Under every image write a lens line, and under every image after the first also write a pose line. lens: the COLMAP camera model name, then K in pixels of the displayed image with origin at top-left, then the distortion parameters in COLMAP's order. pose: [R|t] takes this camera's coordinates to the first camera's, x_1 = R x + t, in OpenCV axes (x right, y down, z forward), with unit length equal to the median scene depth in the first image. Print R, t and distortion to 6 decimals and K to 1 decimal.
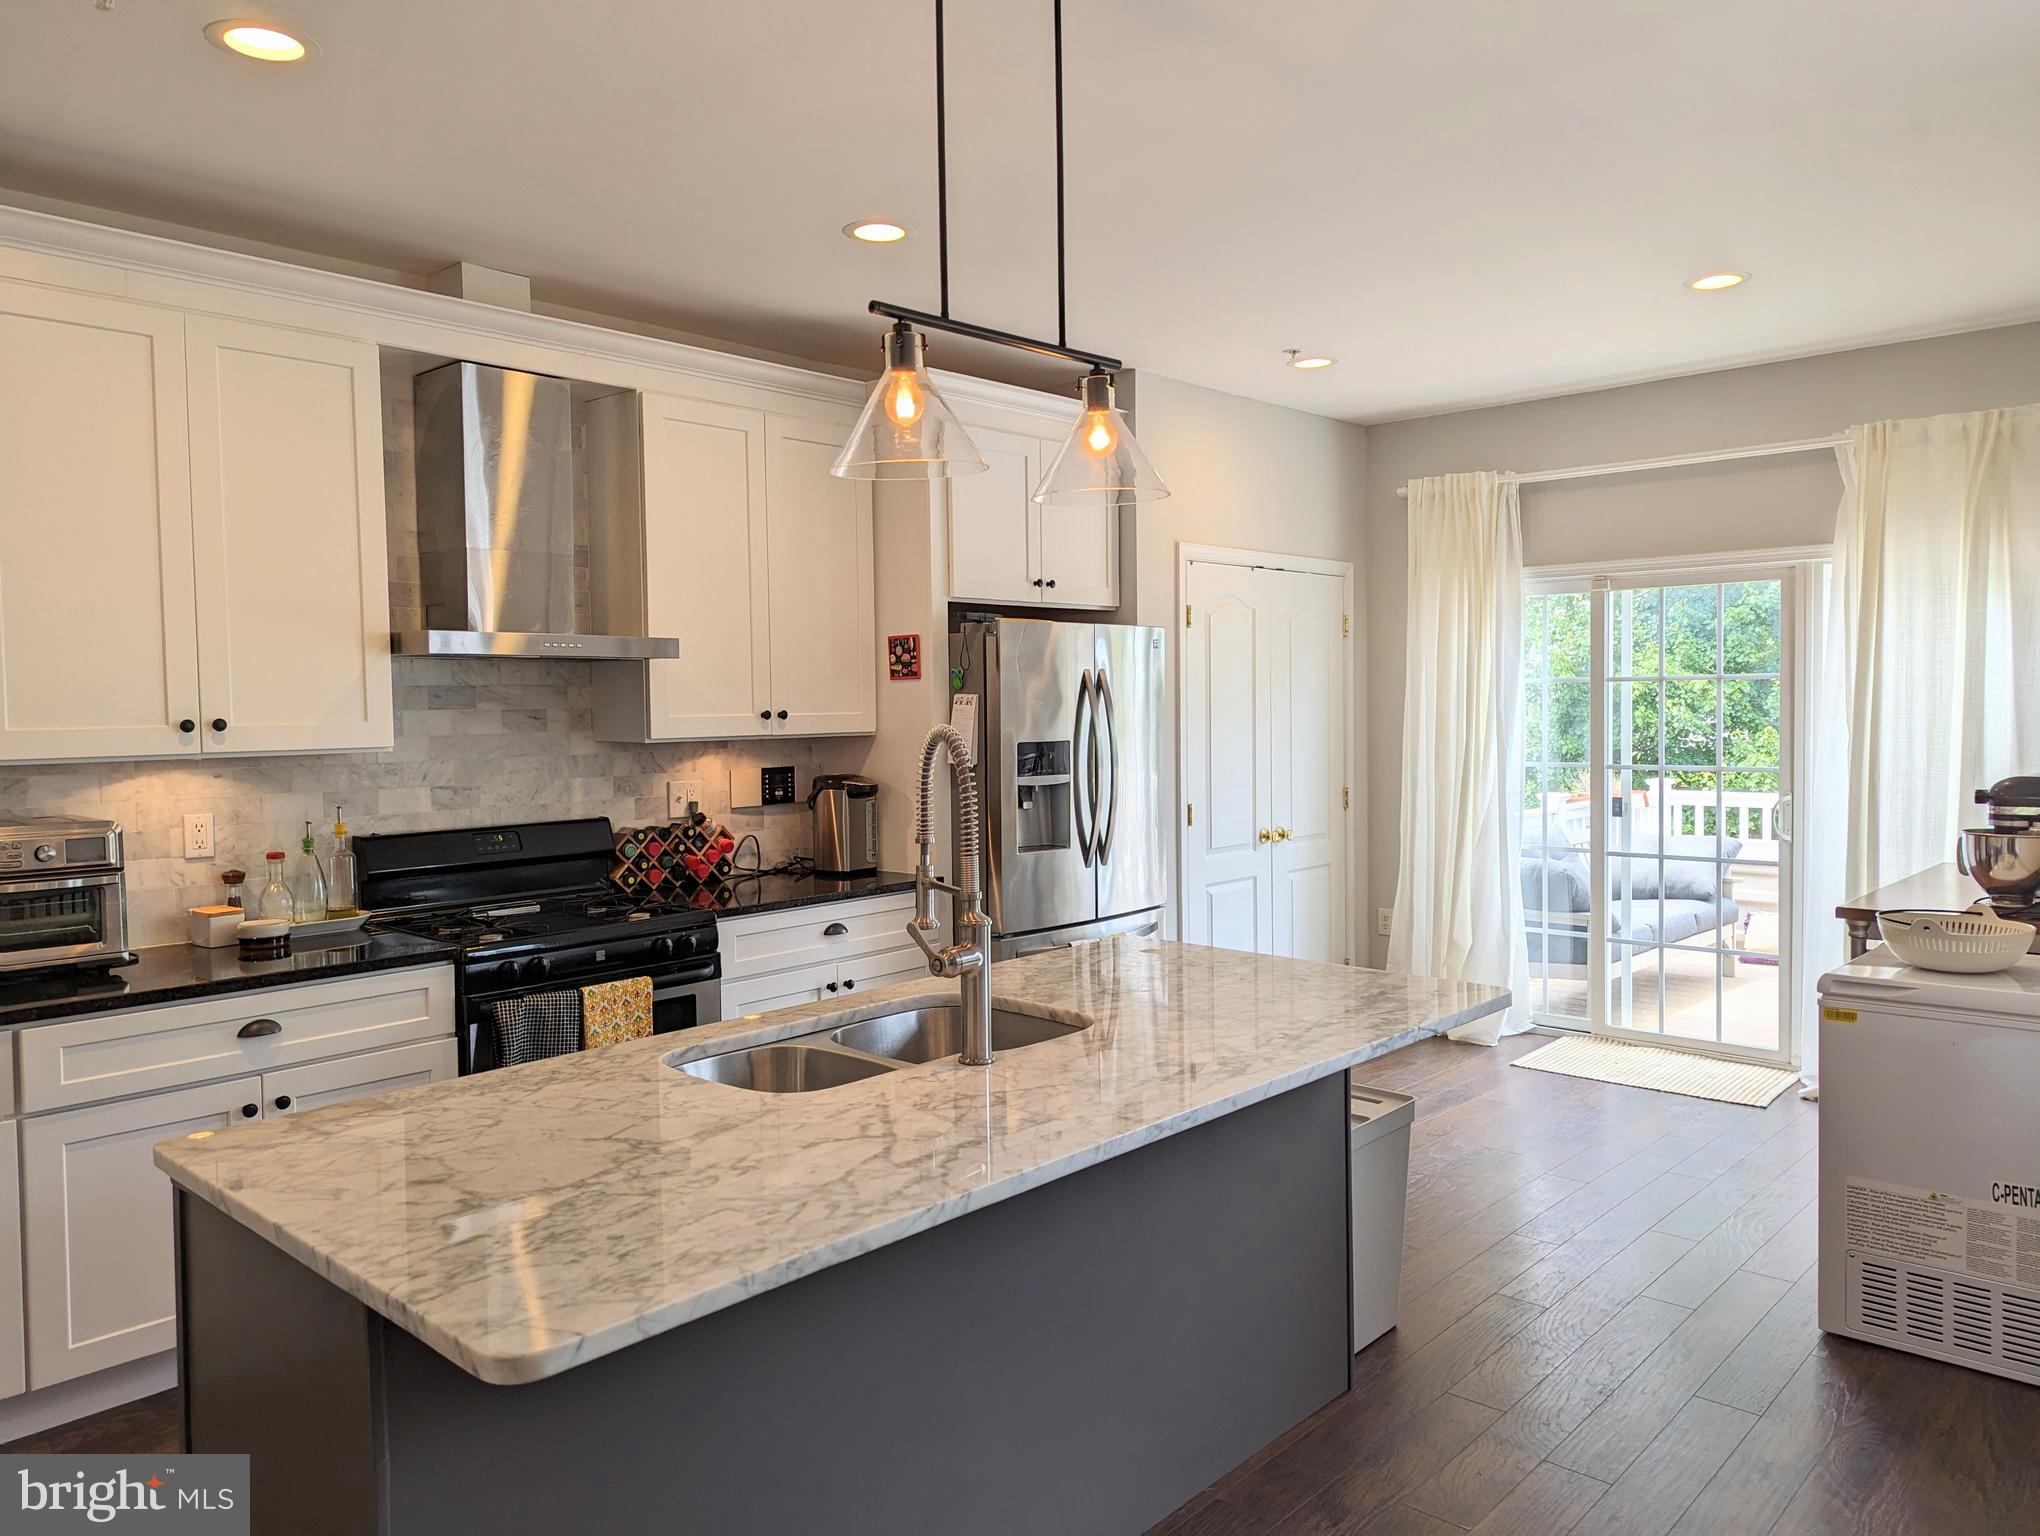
lens RADIAL K [[1432.9, 0, 1022.8], [0, 1432.9, 762.4], [0, 0, 1]] dist [0.047871, -0.034859]
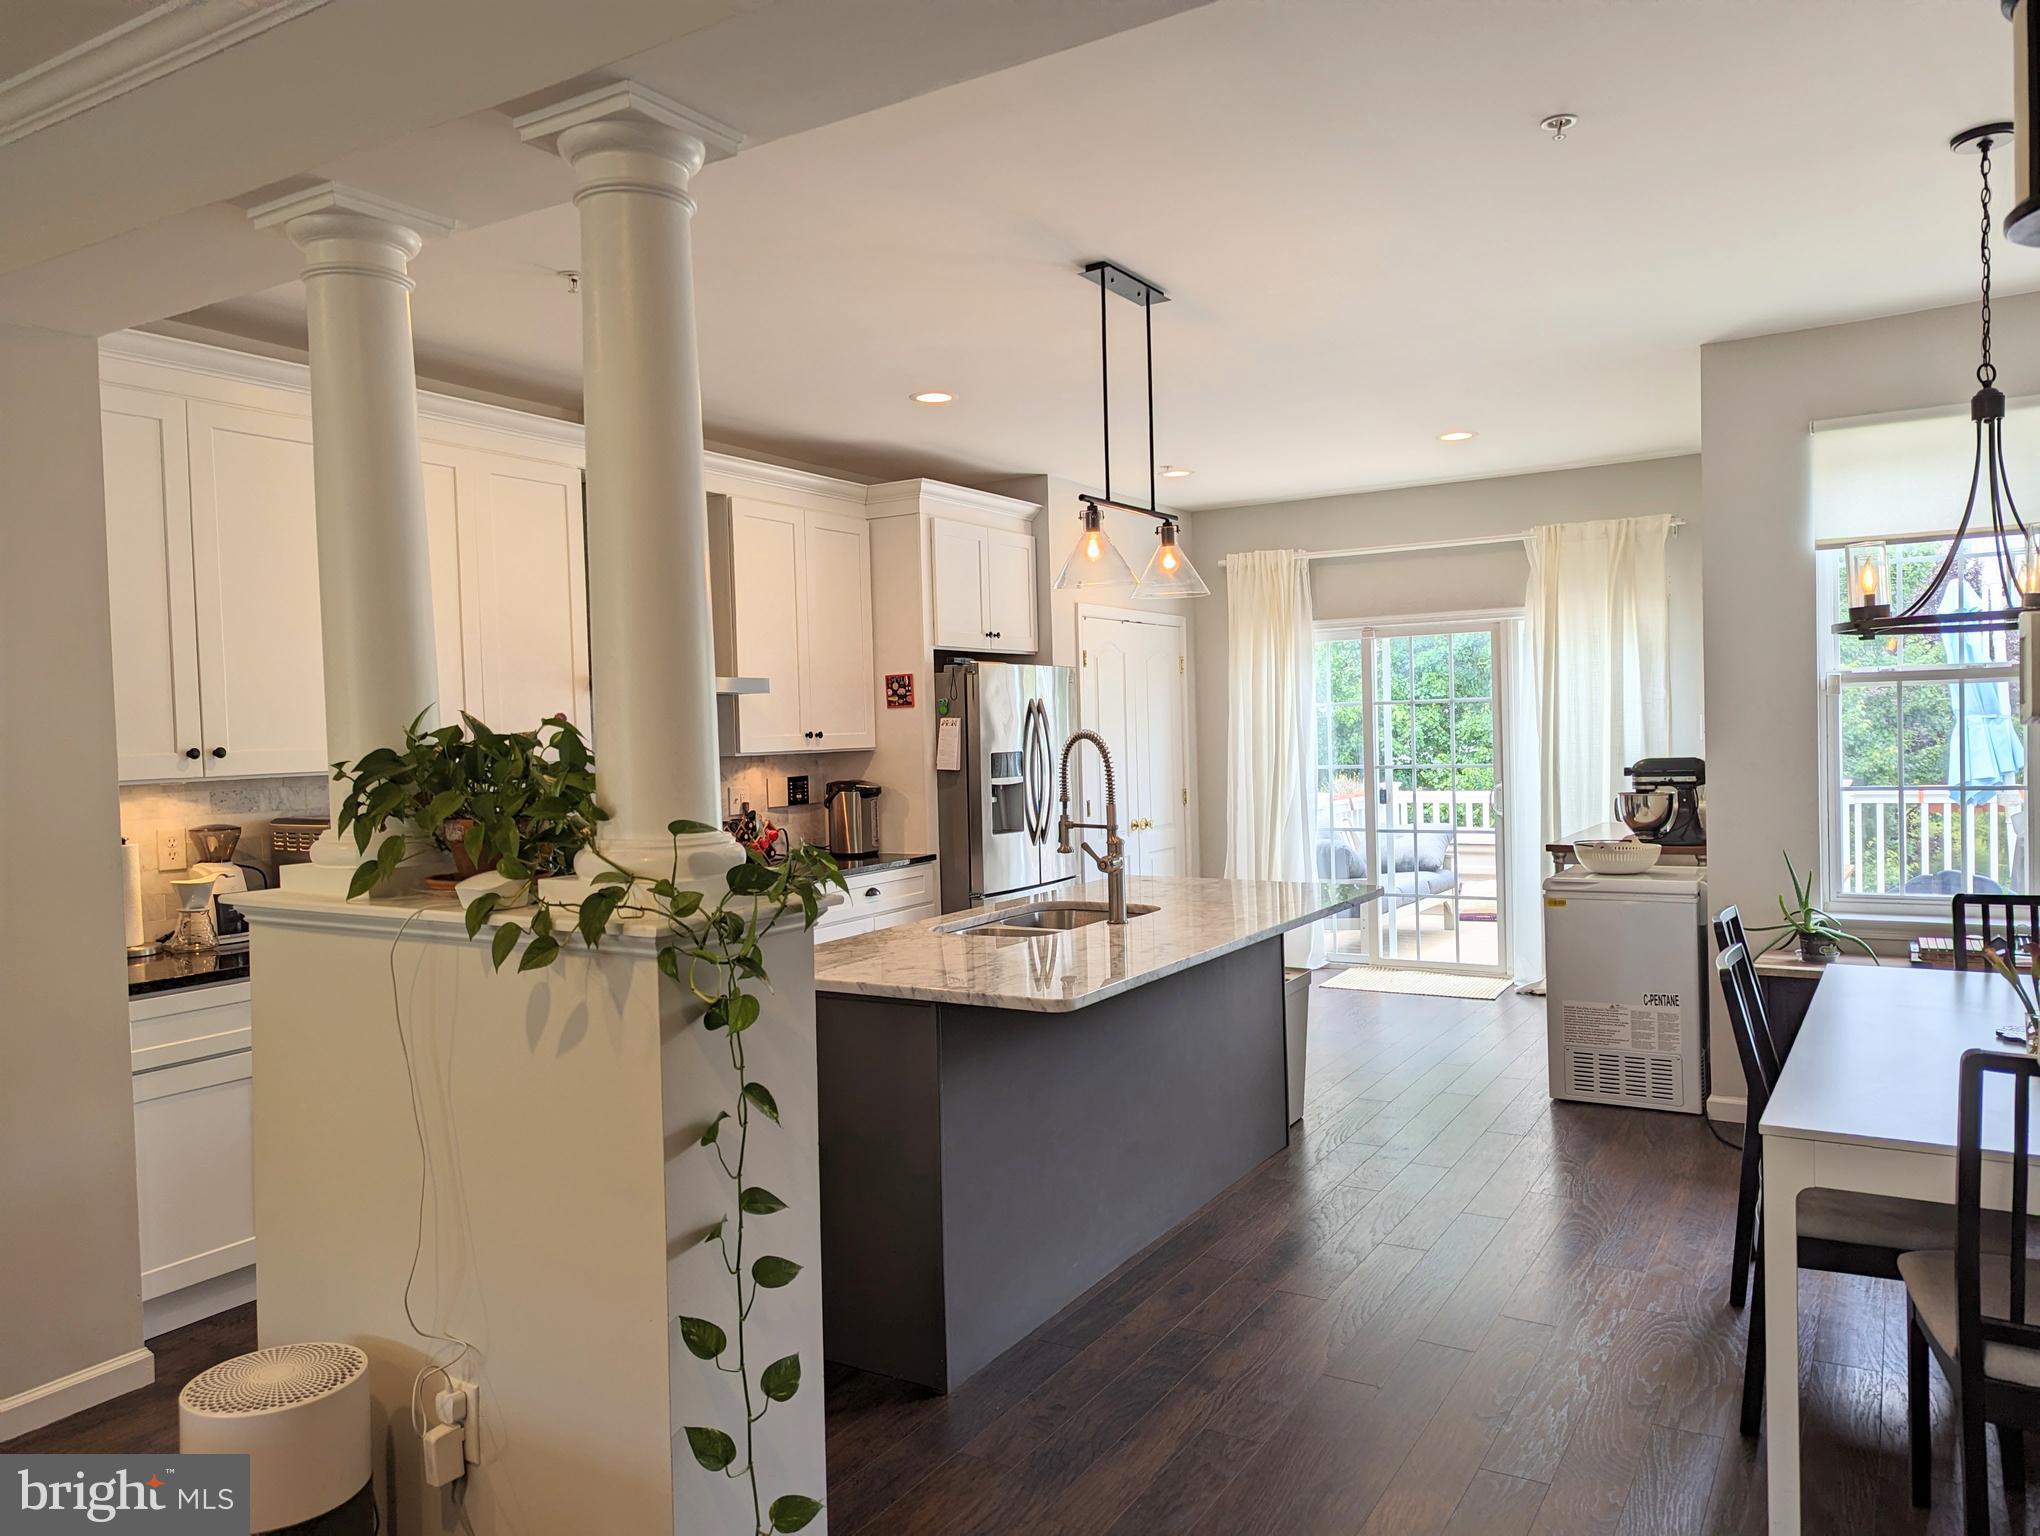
lens RADIAL K [[1432.9, 0, 1014.6], [0, 1432.9, 766.0], [0, 0, 1]] dist [0.047871, -0.034859]
pose [[0.980934, -0.019913, 0.193319, -0.239279], [0.024031, 0.999531, -0.018979, 0.024483], [-0.192851, 0.023263, 0.980952, -0.331480]]
